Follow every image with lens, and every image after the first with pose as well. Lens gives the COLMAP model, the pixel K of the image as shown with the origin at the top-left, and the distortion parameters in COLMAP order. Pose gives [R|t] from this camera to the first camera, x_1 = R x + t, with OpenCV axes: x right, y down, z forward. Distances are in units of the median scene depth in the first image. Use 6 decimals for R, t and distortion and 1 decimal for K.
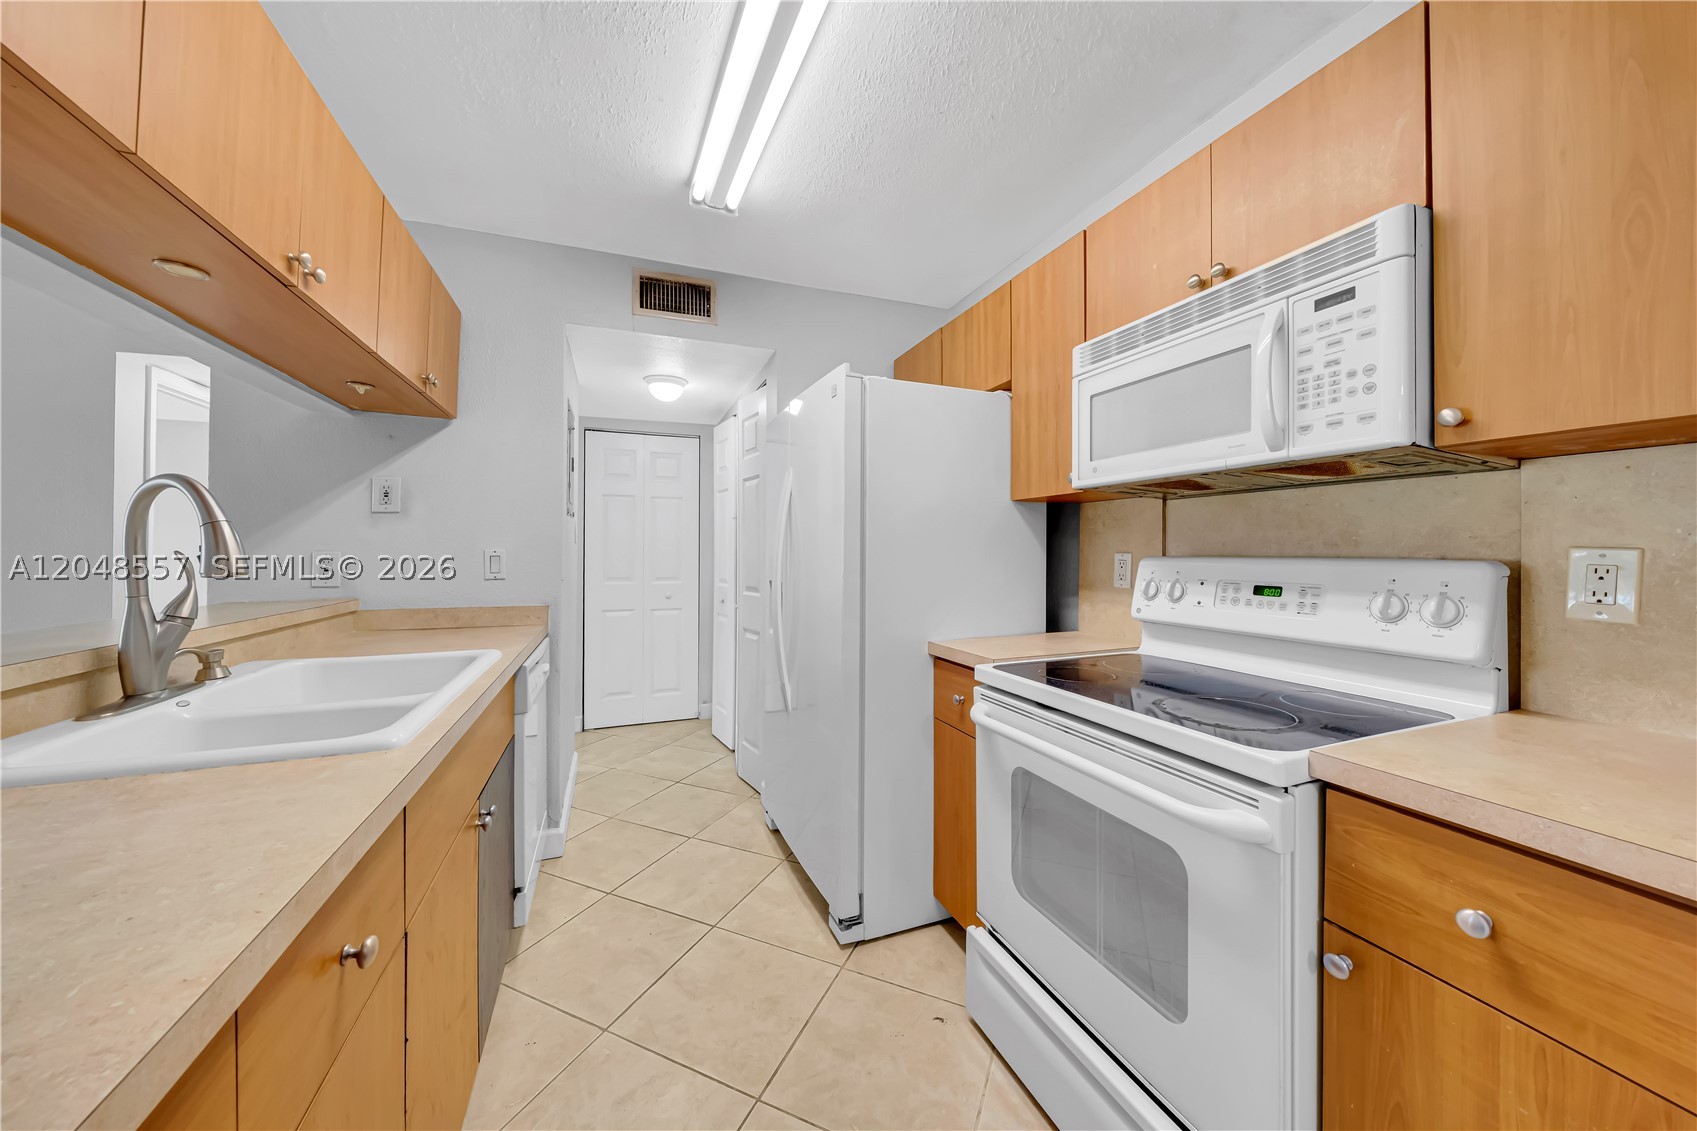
lens RADIAL K [[585.4, 0, 834.7], [0, 585.4, 548.9], [0, 0, 1]] dist [-0.011366, 0.000112]
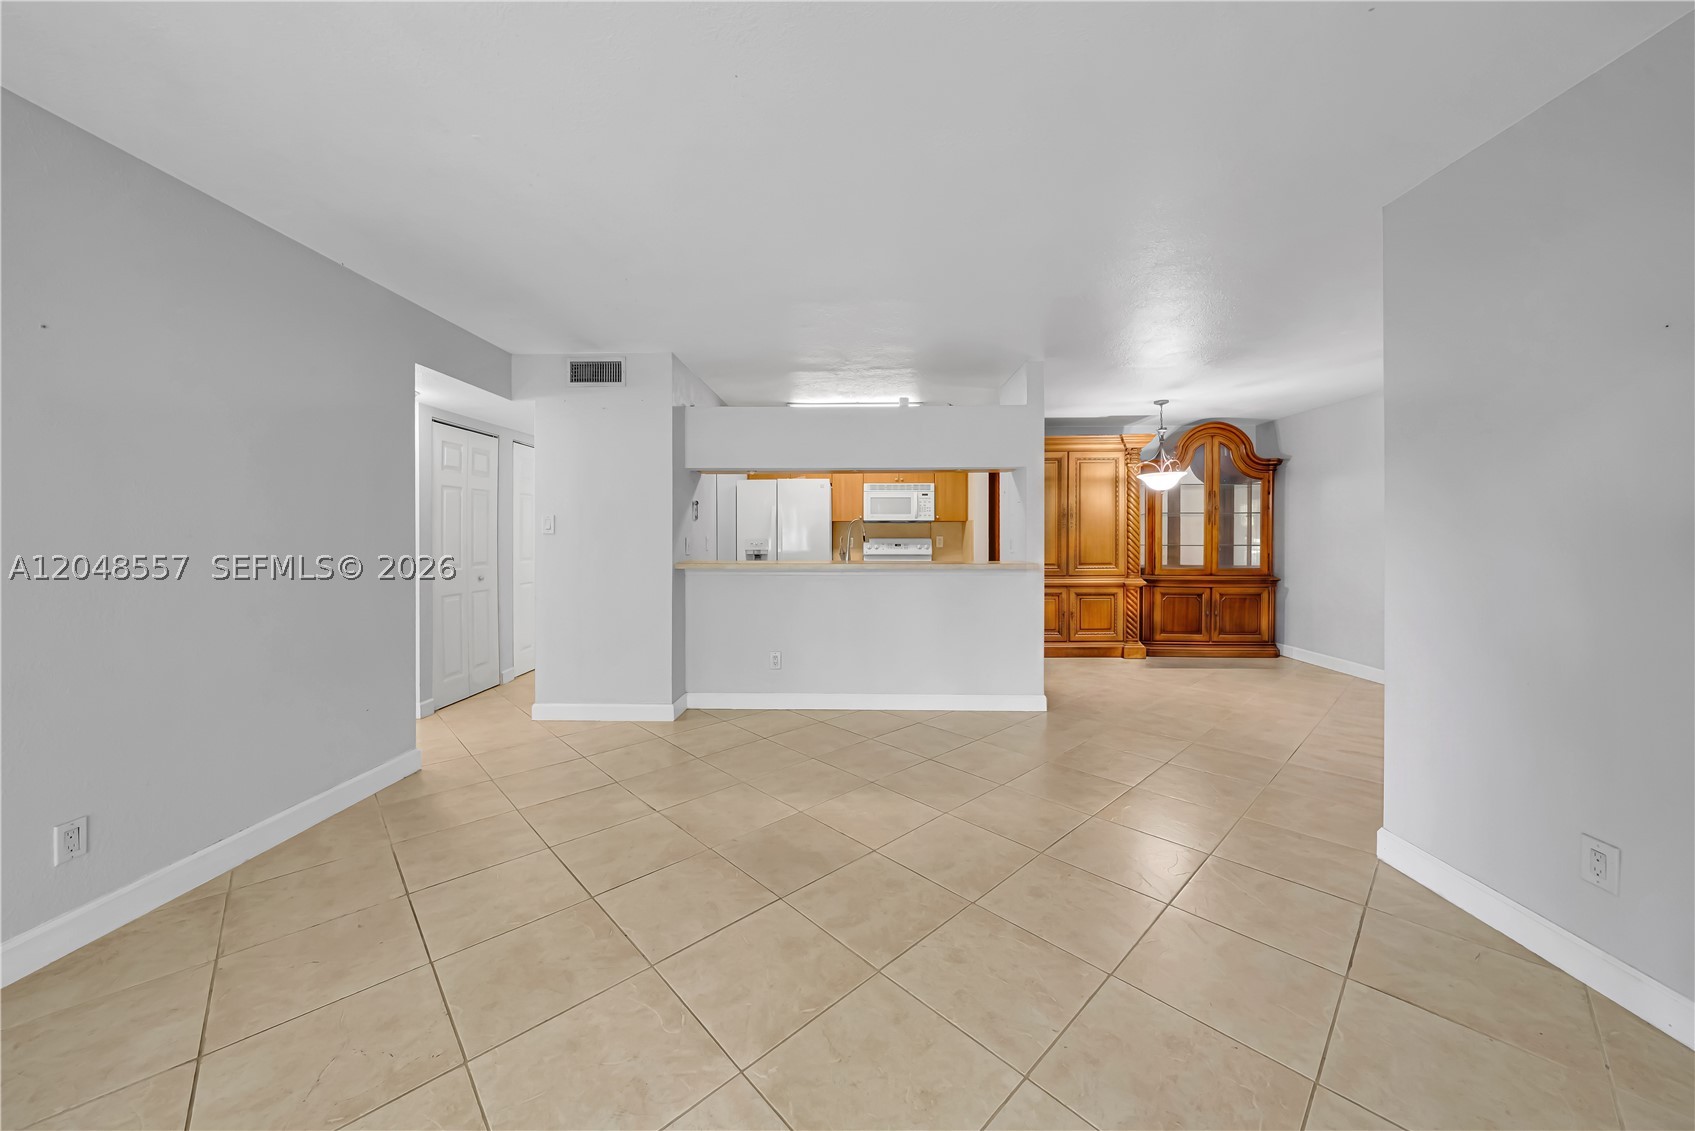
lens RADIAL K [[588.6, 0, 847.6], [0, 588.6, 539.2], [0, 0, 1]] dist [-0.006676, -0.000019]
pose [[0.378814, -0.004864, 0.925460, -3.328509], [-0.000712, 0.999984, 0.005547, -0.001656], [-0.925472, -0.002760, 0.378805, -0.376489]]
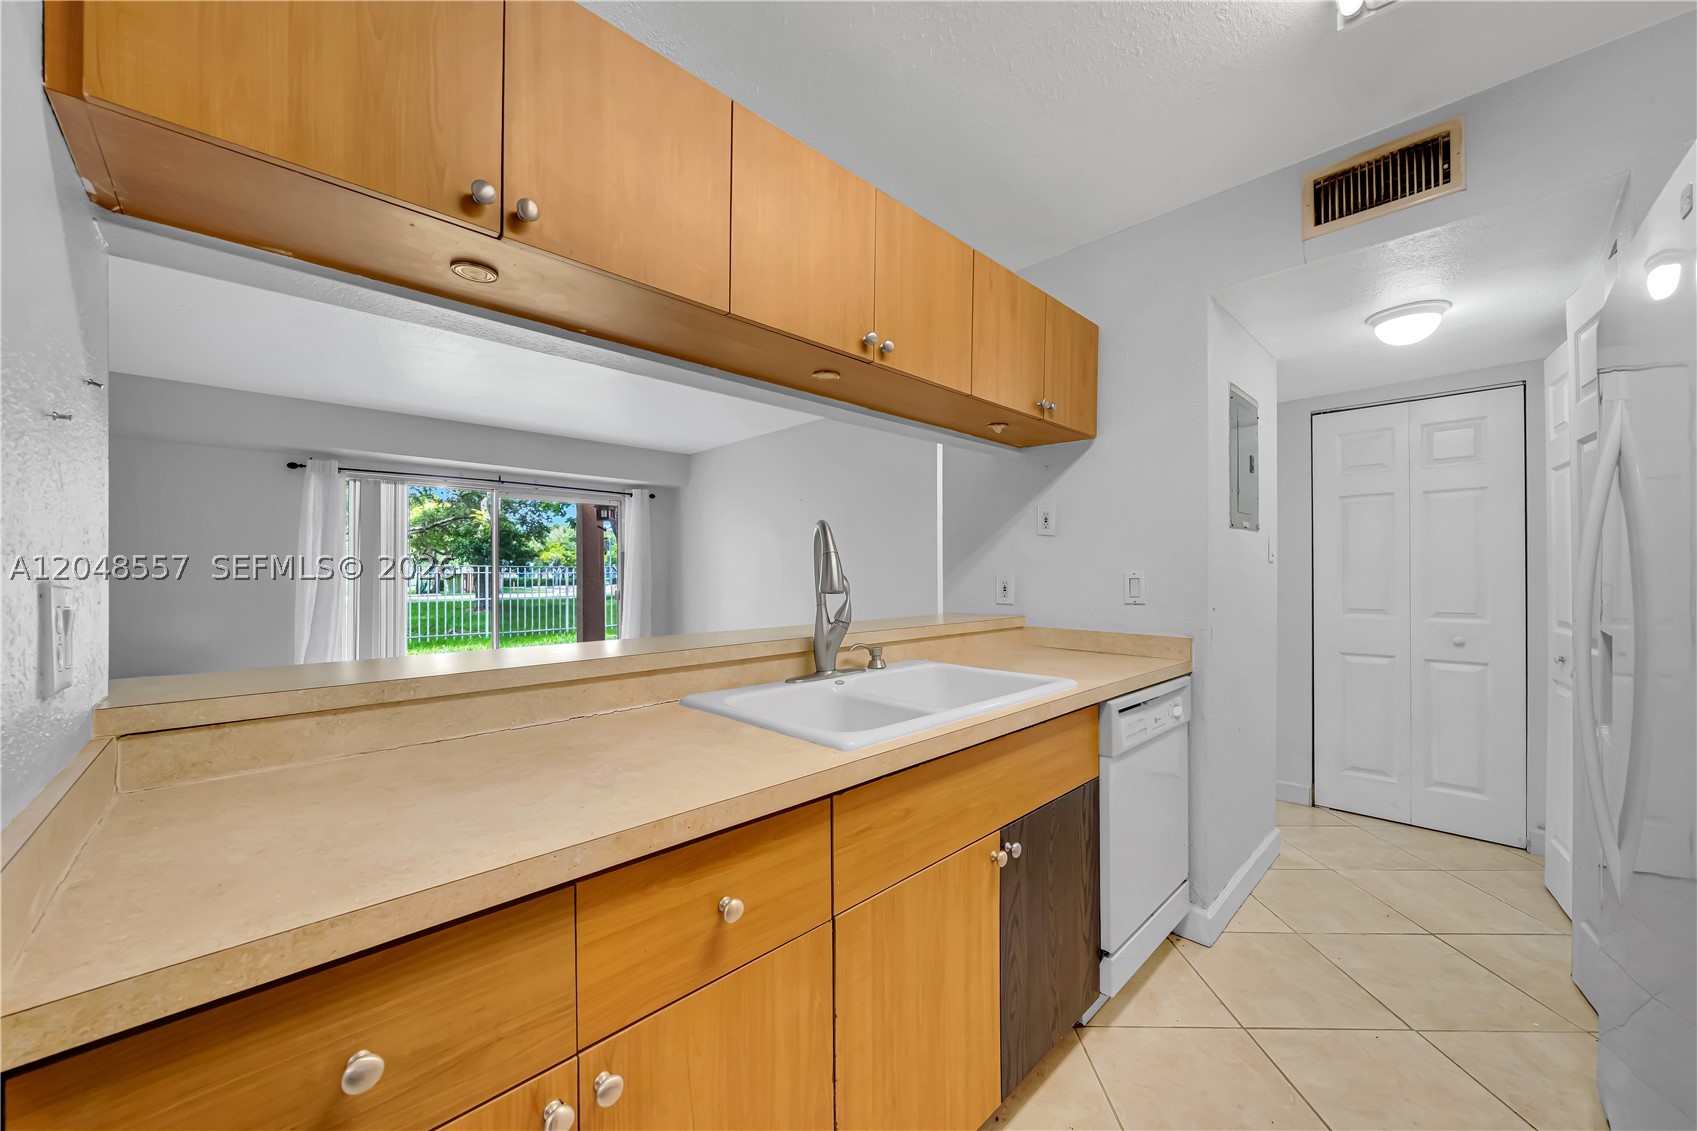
lens RADIAL K [[624.2, 0, 849.4], [0, 624.2, 571.6], [0, 0, 1]] dist [-0.002037, -0.000189]
pose [[0.403265, -0.000608, -0.915083, 0.187252], [0.005152, 0.999985, 0.001605, -0.003549], [0.915069, -0.005362, 0.403262, 0.275249]]
